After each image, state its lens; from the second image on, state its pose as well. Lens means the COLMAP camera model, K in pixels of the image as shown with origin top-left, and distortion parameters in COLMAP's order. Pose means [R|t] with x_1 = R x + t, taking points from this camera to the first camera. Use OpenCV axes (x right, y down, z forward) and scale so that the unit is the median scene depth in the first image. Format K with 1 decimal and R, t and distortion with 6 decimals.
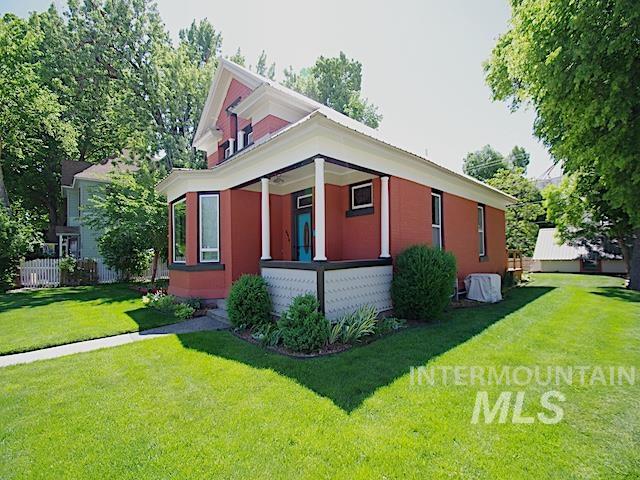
lens RADIAL K [[283.0, 0, 320.0], [0, 283.0, 240.0], [0, 0, 1]] dist [-0.004549, -0.000326]
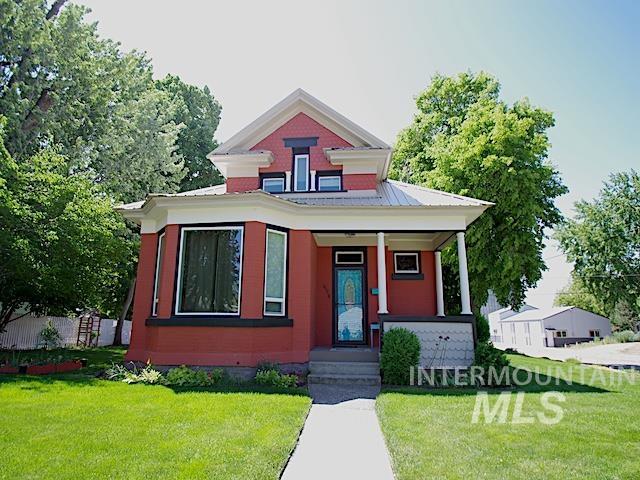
lens RADIAL K [[337.1, 0, 319.2], [0, 337.1, 251.7], [0, 0, 1]] dist [-0.015946, -0.000077]
pose [[0.733516, 0.174070, 0.657004, -0.940936], [-0.055146, 0.978703, -0.197735, 0.082764], [-0.677432, 0.108811, 0.727493, 0.231614]]
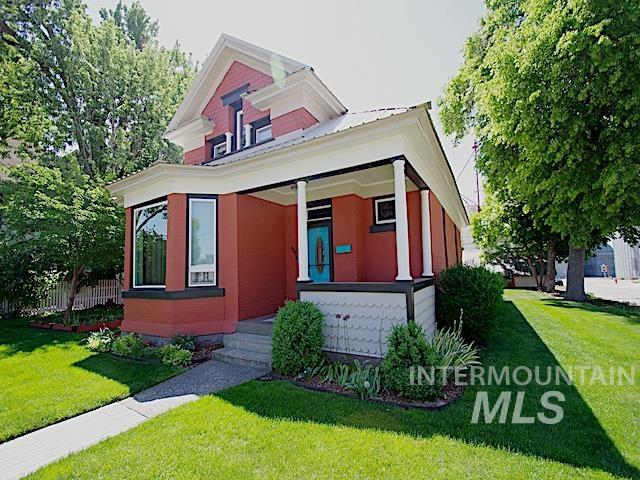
lens RADIAL K [[282.2, 0, 319.6], [0, 282.2, 245.7], [0, 0, 1]] dist [0.012213, -0.013846]
pose [[0.959583, 0.015316, 0.281007, -0.305921], [-0.000716, 0.998648, -0.051986, 0.008603], [-0.281424, 0.049684, 0.958297, 0.173886]]
